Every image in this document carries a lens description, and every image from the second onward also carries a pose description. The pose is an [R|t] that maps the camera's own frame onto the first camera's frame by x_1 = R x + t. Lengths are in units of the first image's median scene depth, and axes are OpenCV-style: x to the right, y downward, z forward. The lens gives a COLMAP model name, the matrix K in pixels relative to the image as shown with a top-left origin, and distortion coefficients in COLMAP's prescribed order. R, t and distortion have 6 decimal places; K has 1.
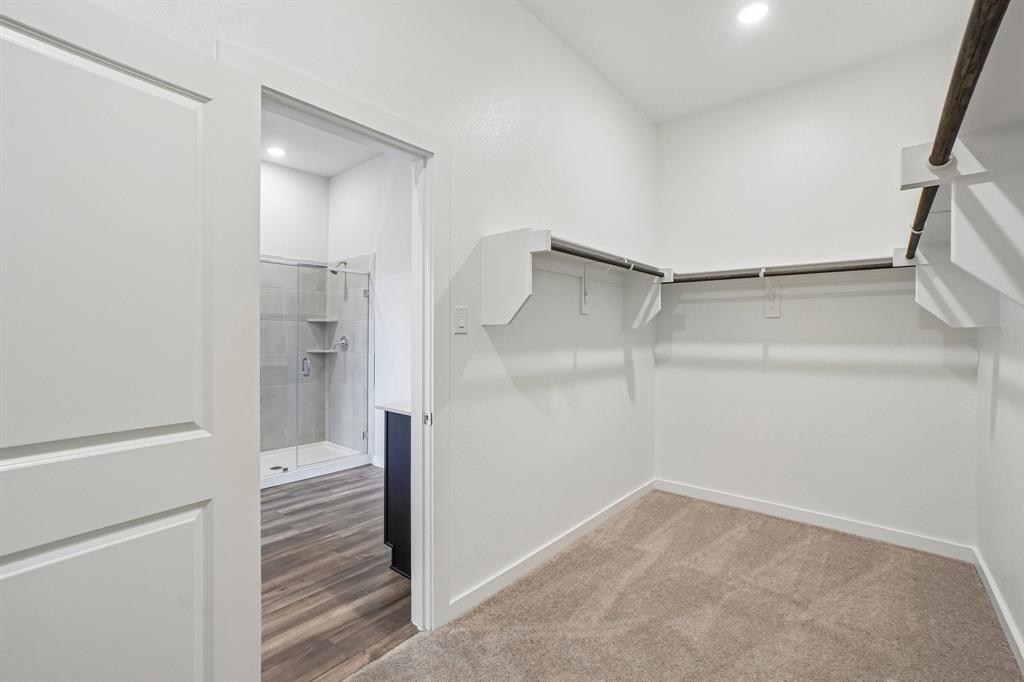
lens RADIAL K [[452.8, 0, 510.5], [0, 452.8, 338.2], [0, 0, 1]] dist [-0.009659, 0.001879]
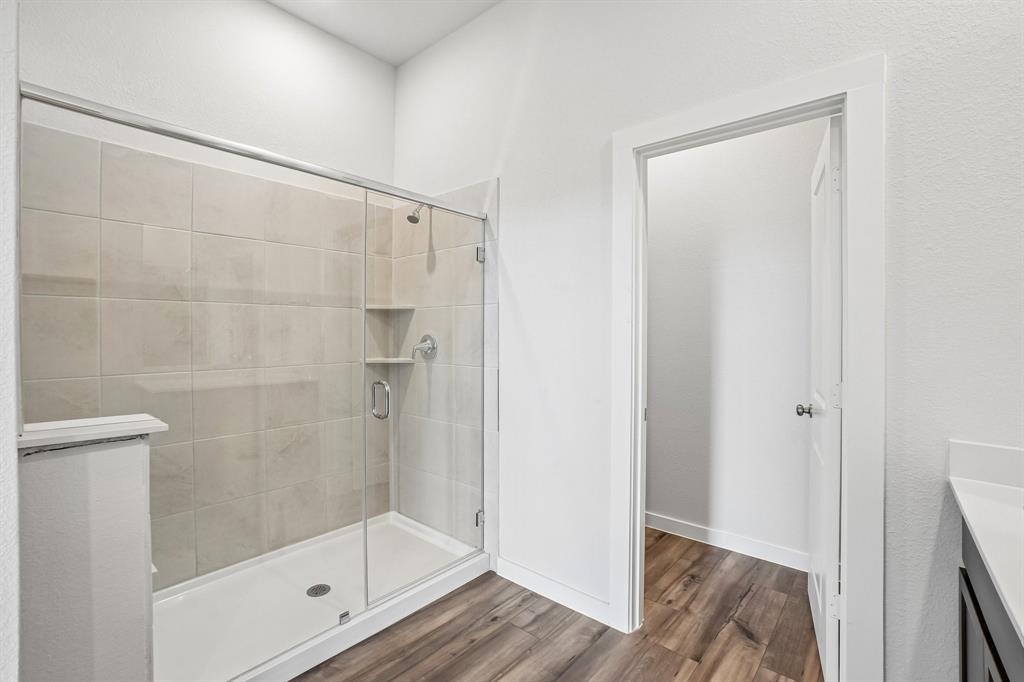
lens RADIAL K [[452.8, 0, 514.1], [0, 452.8, 340.2], [0, 0, 1]] dist [-0.009659, 0.001879]
pose [[0.999968, -0.004895, 0.006344, -0.267282], [0.004791, 0.999855, 0.016318, -0.006342], [-0.006423, -0.016287, 0.999847, 0.438149]]
